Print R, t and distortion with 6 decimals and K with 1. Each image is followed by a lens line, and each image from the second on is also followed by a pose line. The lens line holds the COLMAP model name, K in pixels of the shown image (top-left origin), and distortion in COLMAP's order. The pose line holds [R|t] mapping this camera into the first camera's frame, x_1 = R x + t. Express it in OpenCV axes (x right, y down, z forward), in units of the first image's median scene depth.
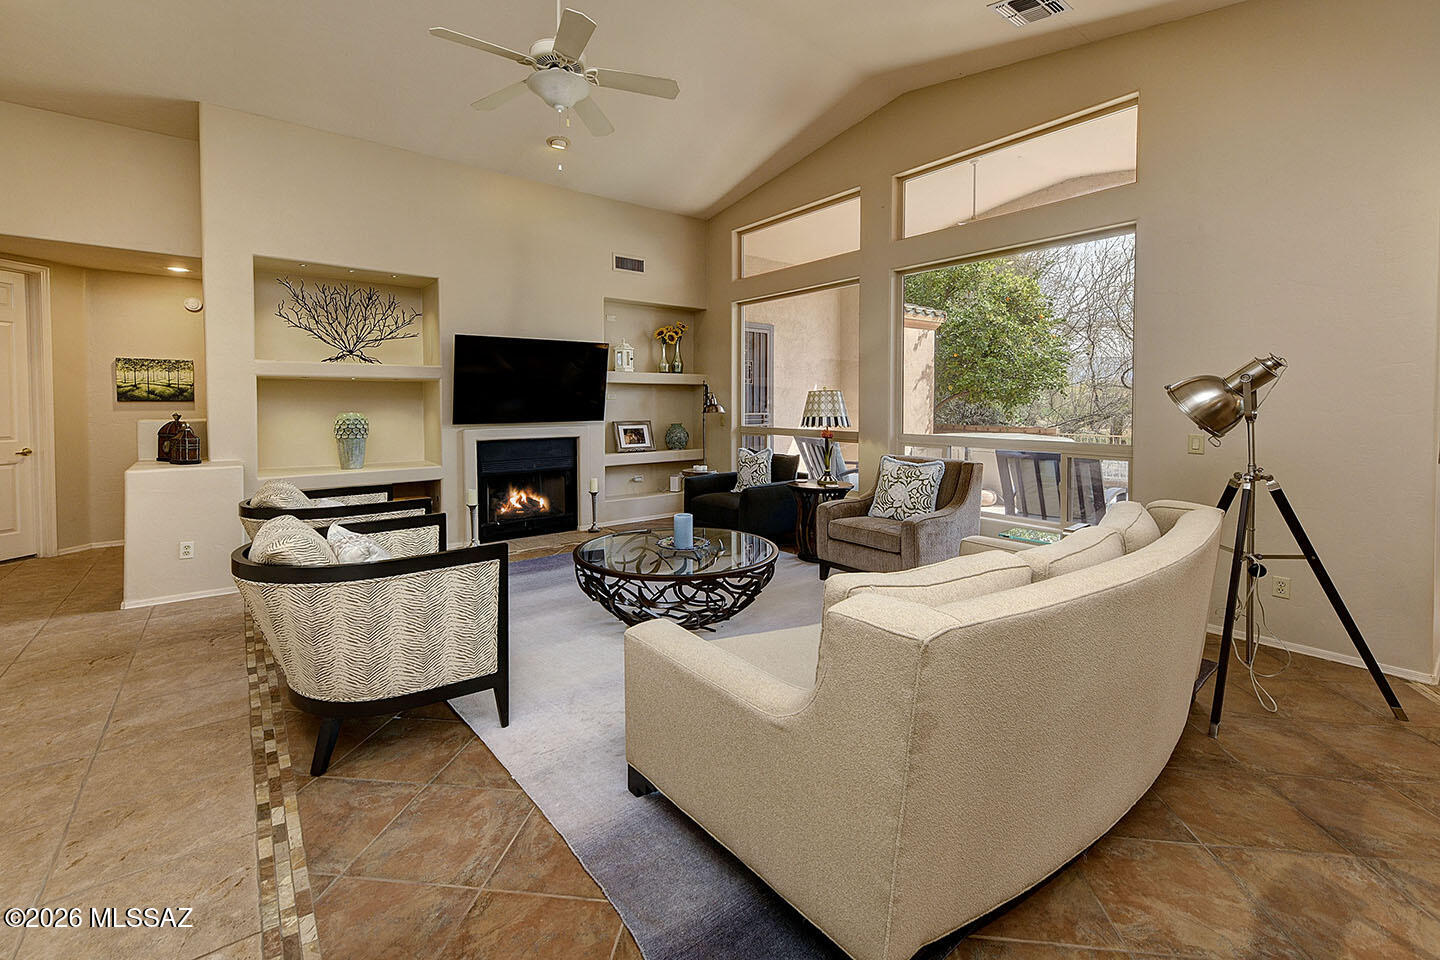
lens RADIAL K [[591.8, 0, 720.1], [0, 591.8, 397.5], [0, 0, 1]] dist [0.002482, -0.000002]
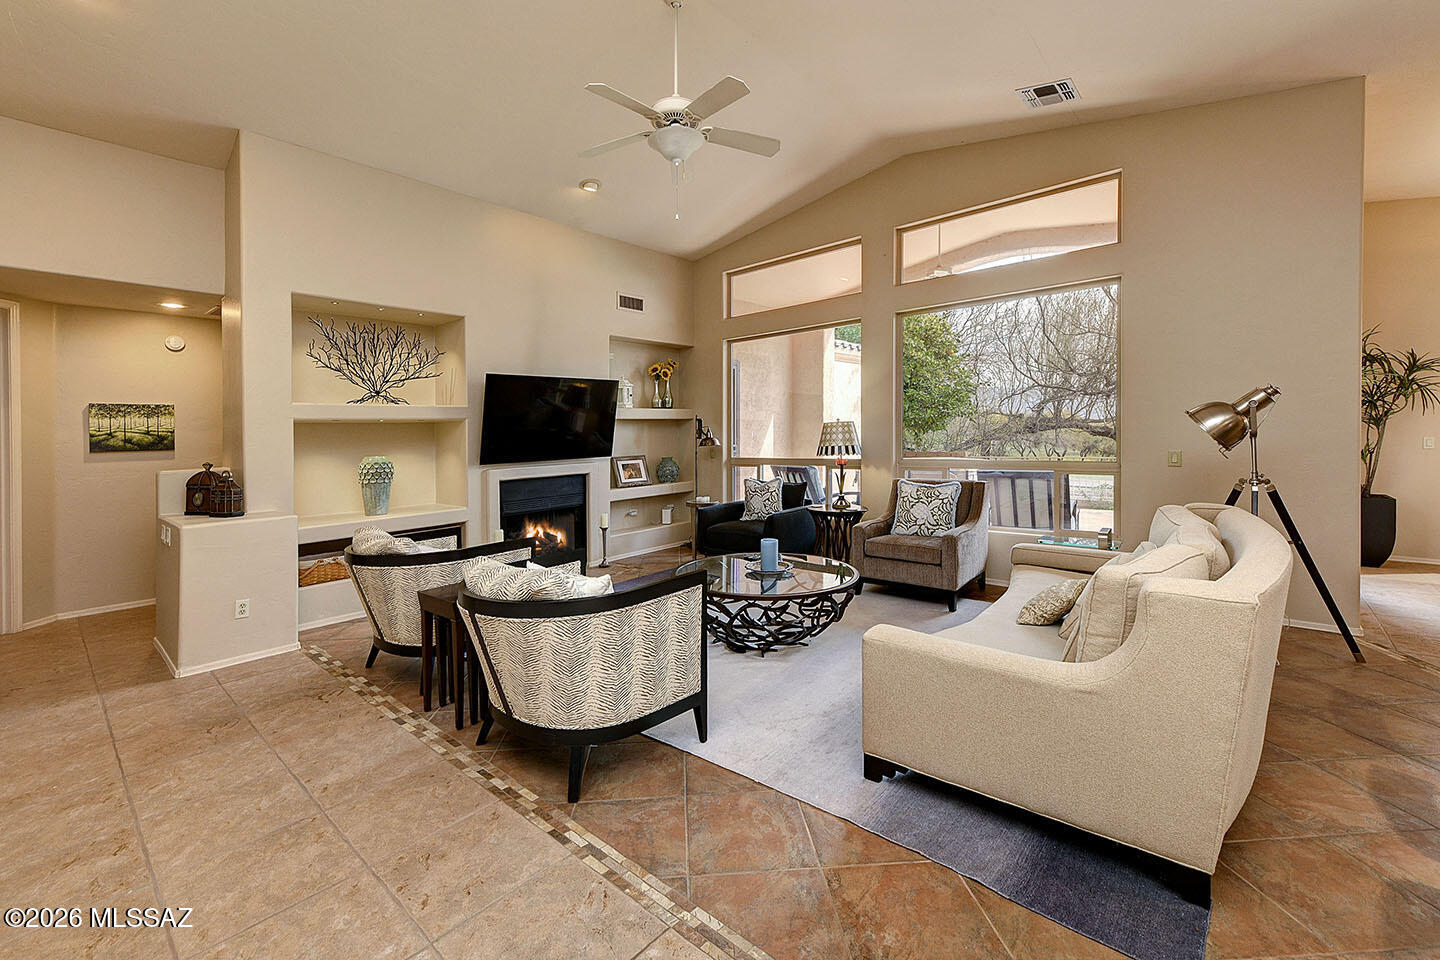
lens RADIAL K [[586.8, 0, 706.0], [0, 586.8, 424.0], [0, 0, 1]] dist [0.002226, 0.000053]
pose [[0.986039, -0.023824, 0.164800, -0.253959], [0.025848, 0.999614, -0.010143, -0.003043], [-0.164495, 0.014261, 0.986275, -0.025604]]
